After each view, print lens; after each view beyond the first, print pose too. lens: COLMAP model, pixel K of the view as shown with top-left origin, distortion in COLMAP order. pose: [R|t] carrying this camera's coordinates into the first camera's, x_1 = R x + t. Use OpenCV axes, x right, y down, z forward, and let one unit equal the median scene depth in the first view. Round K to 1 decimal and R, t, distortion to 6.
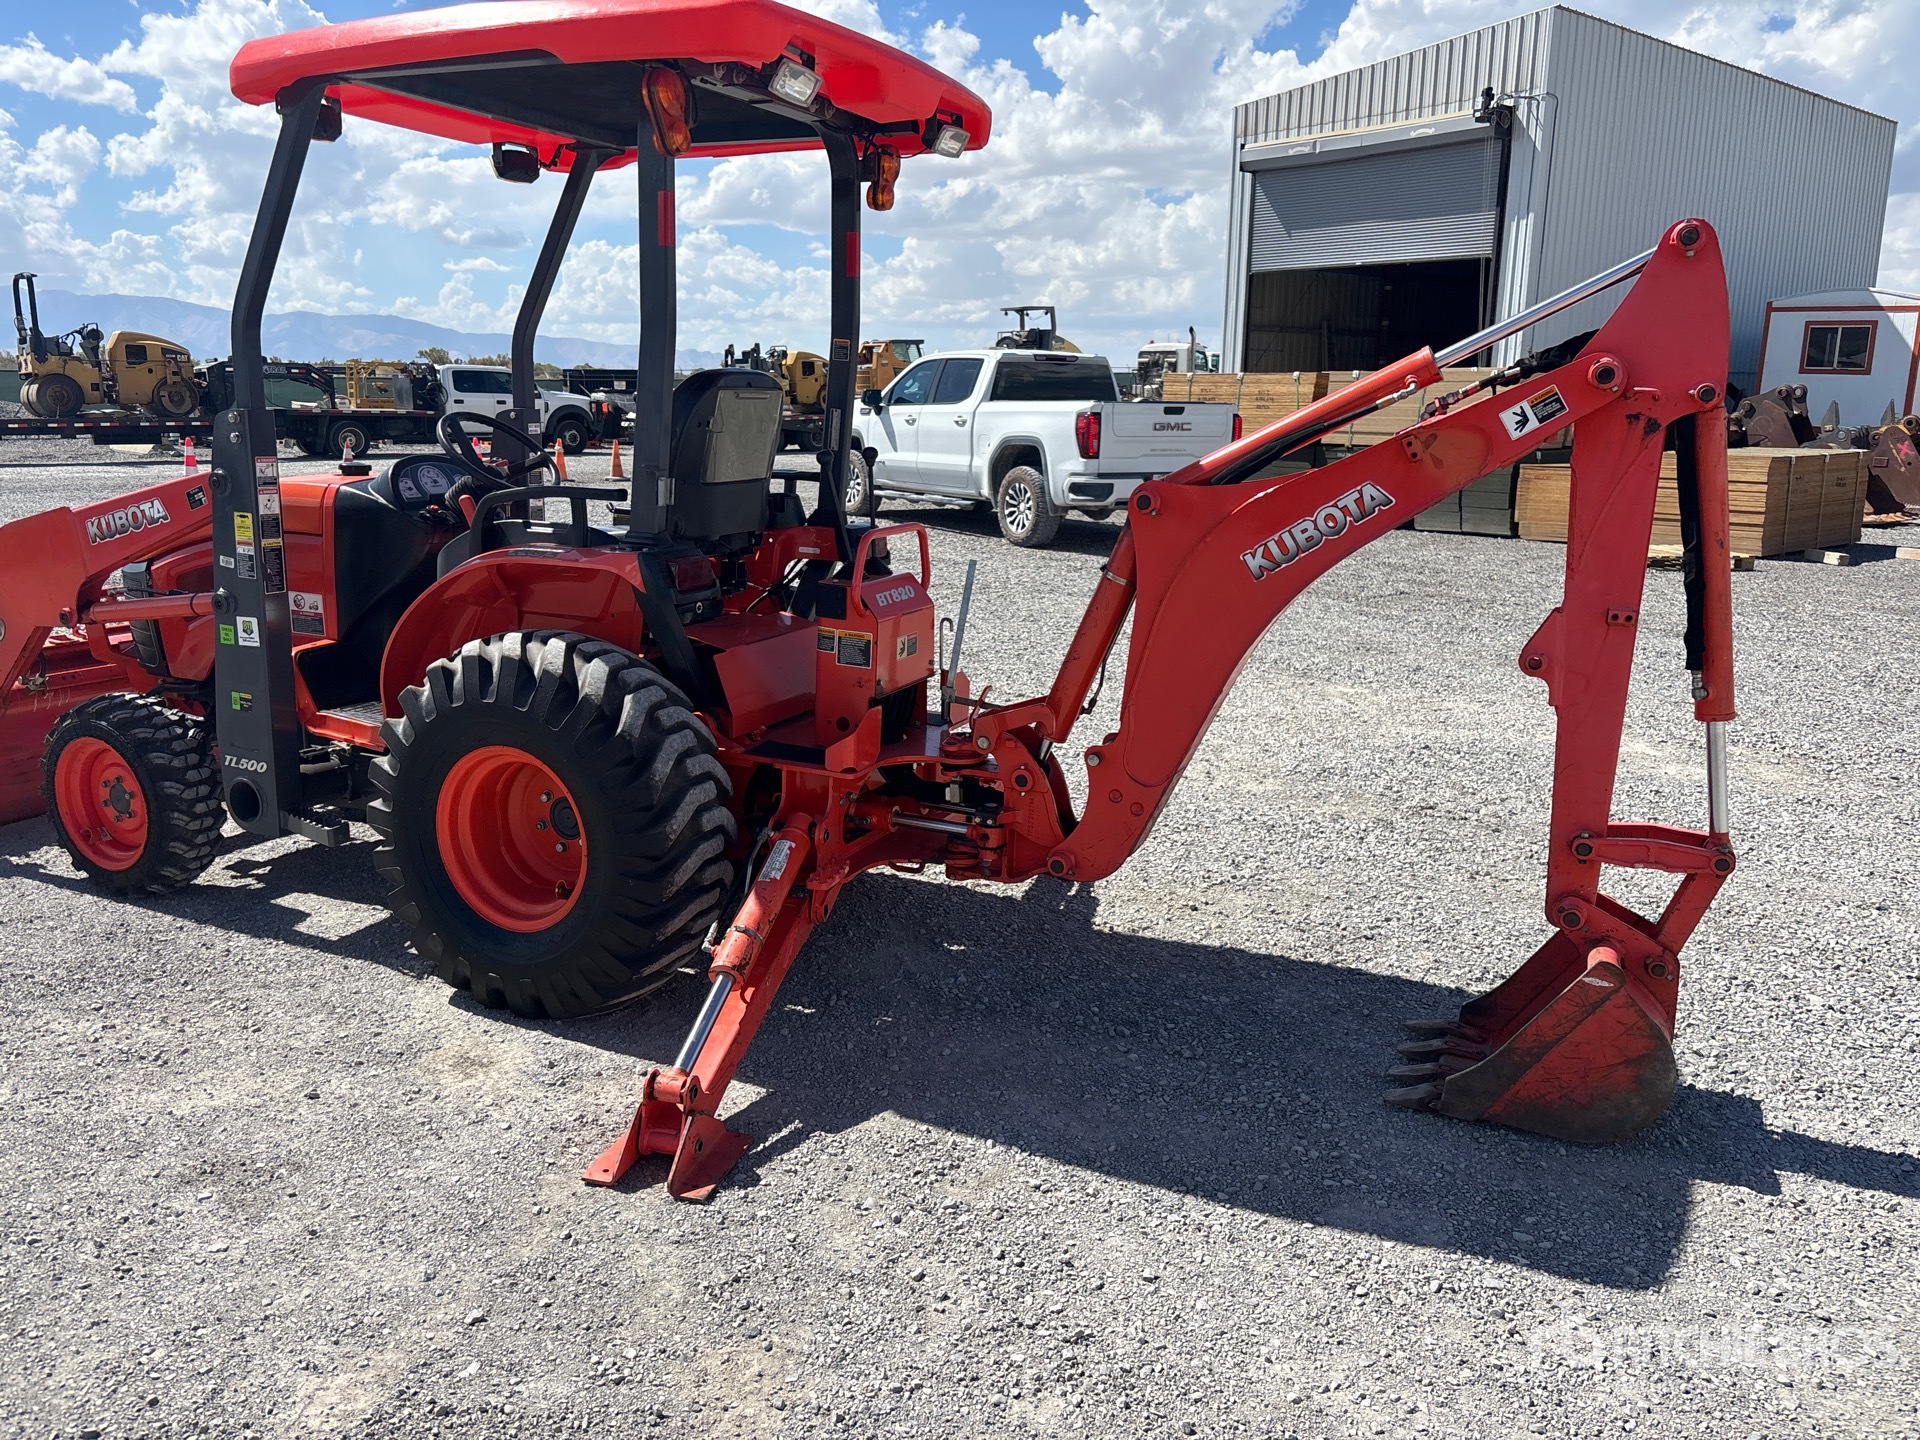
lens RADIAL K [[1461.6, 0, 954.3], [0, 1461.6, 710.7], [0, 0, 1]] dist [0.058548, -0.088491]
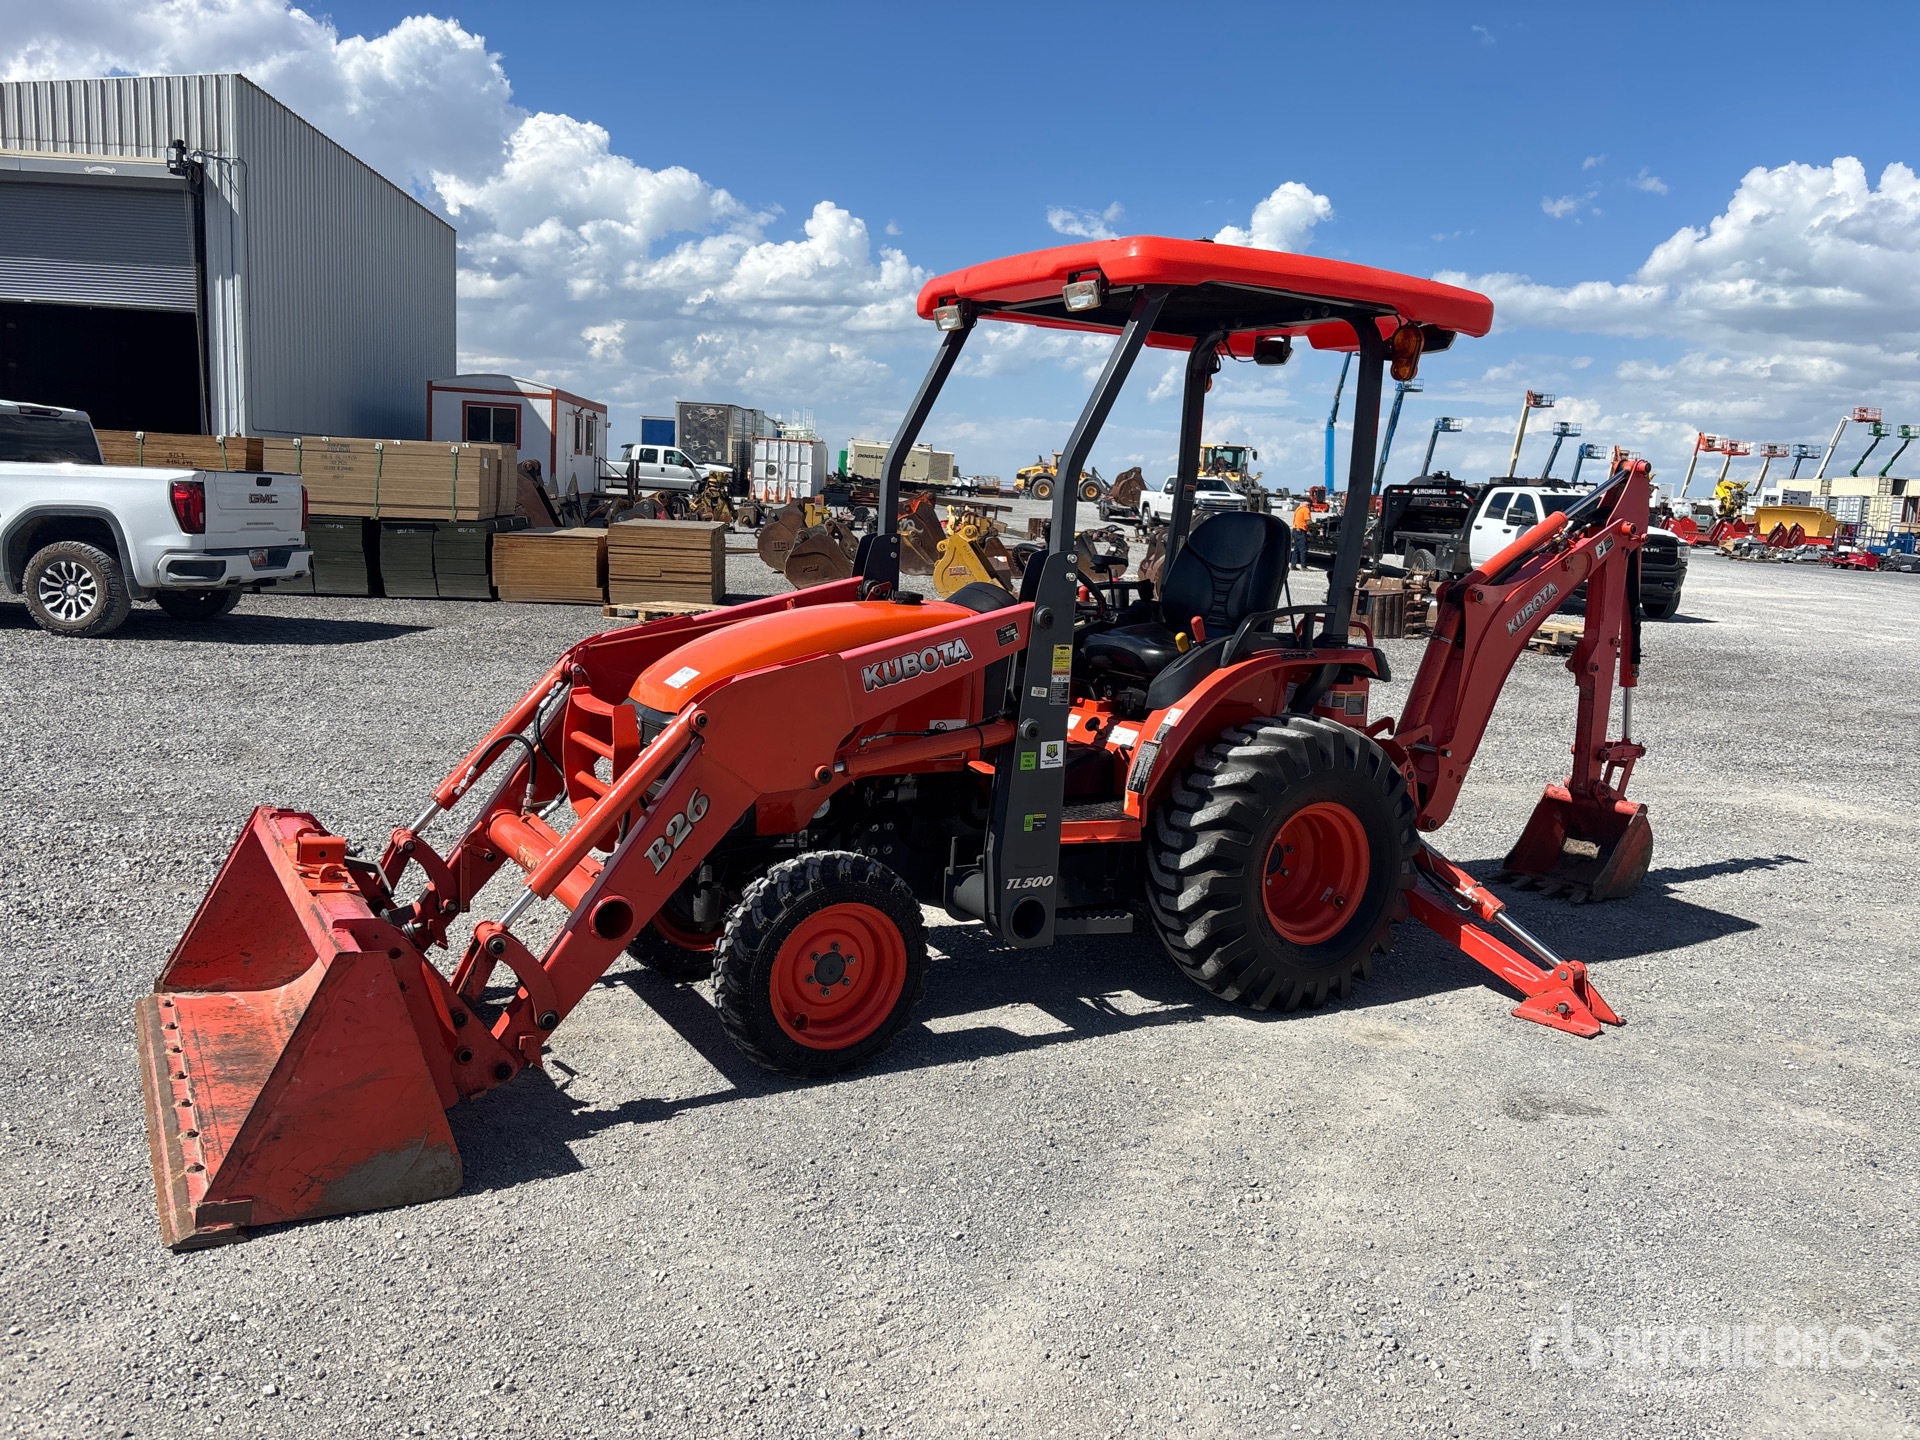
lens RADIAL K [[1474.5, 0, 947.7], [0, 1474.5, 696.3], [0, 0, 1]] dist [0.069530, -0.092554]
pose [[0.548079, -0.101250, 0.830276, -1.356681], [0.136400, 0.990178, 0.030710, -0.133790], [-0.825230, 0.096419, 0.556506, 0.448503]]
